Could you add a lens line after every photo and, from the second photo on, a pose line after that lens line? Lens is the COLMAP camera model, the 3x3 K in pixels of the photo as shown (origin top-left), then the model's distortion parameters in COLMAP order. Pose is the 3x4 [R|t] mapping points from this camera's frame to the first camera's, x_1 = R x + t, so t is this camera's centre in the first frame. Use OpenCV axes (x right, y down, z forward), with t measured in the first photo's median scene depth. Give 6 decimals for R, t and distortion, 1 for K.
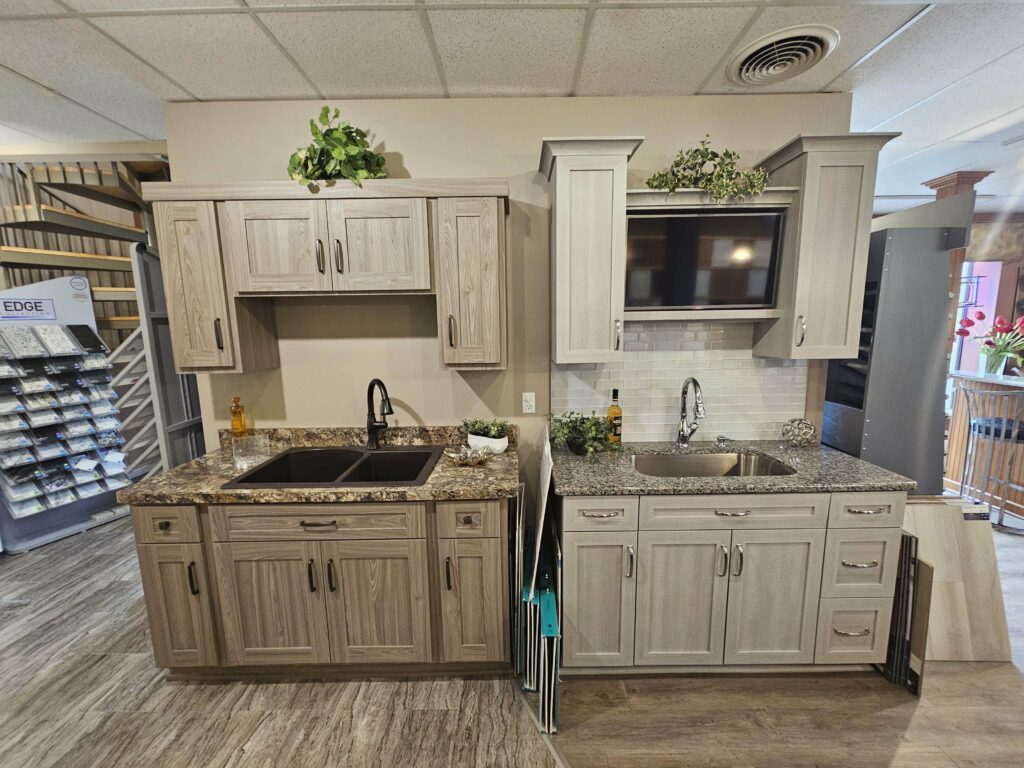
lens RADIAL K [[416.9, 0, 512.9], [0, 416.9, 385.9], [0, 0, 1]] dist [-0.008733, 0.004161]
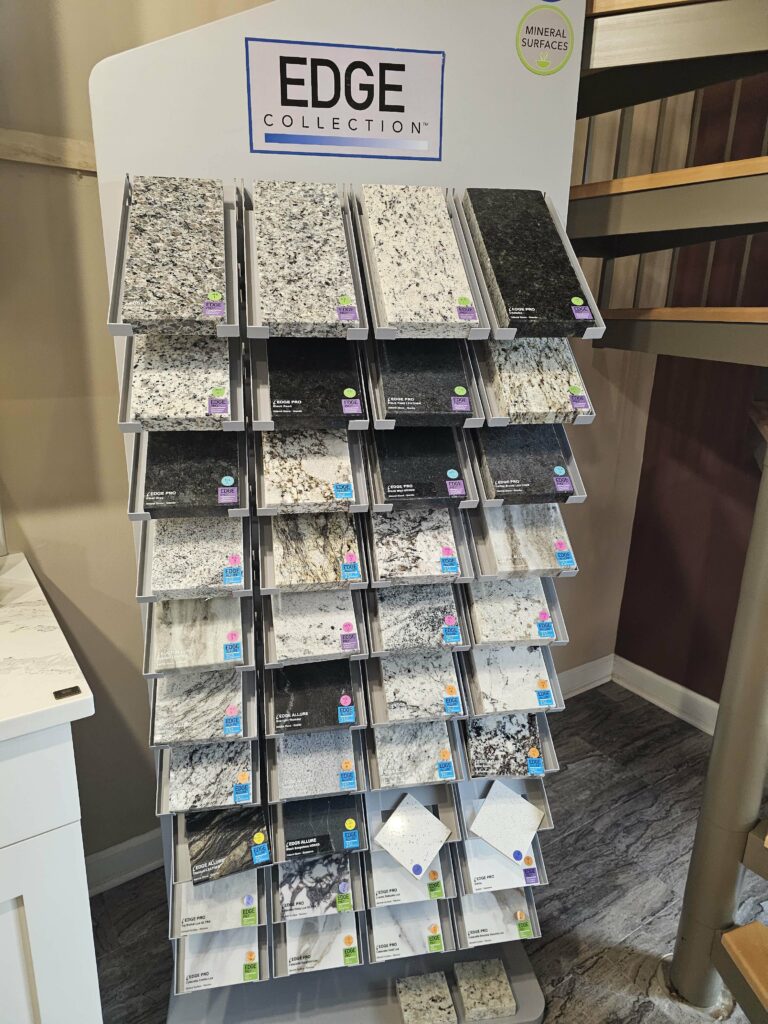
lens RADIAL K [[686.0, 0, 377.8], [0, 686.0, 511.2], [0, 0, 1]] dist [0.031024, -0.004555]
pose [[0.544569, 0.258287, -0.797955, -0.814491], [-0.157708, 0.965964, 0.205041, -0.058043], [0.823755, 0.014184, 0.566768, 0.799147]]
